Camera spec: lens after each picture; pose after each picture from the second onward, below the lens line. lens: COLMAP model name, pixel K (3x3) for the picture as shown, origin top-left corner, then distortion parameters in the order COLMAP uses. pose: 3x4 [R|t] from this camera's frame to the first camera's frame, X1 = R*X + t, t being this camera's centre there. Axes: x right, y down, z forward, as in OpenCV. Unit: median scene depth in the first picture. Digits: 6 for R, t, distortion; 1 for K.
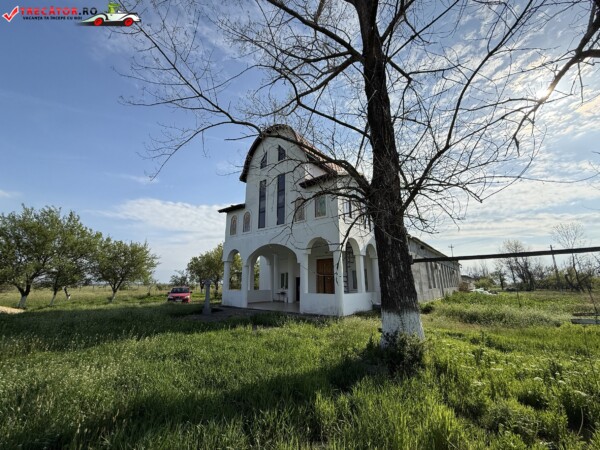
lens RADIAL K [[238.8, 0, 297.3], [0, 238.8, 224.9], [0, 0, 1]] dist [0.000448, -0.000002]
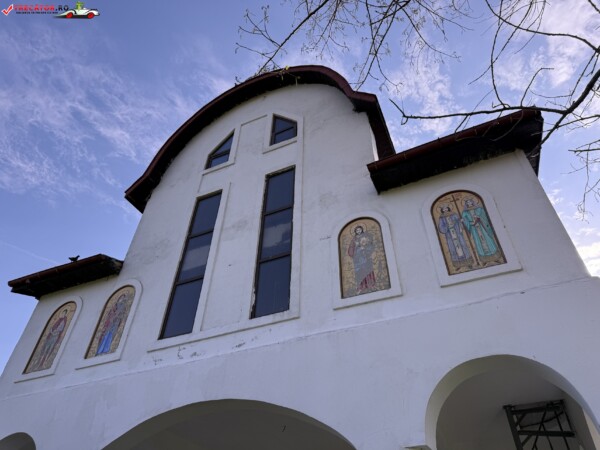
lens RADIAL K [[421.2, 0, 298.1], [0, 421.2, 226.0], [0, 0, 1]] dist [0.096068, -0.134648]
pose [[0.967916, 0.188257, 0.166428, -0.118157], [-0.084569, 0.867760, -0.489735, 0.115182], [-0.236616, 0.459948, 0.855839, 0.529578]]
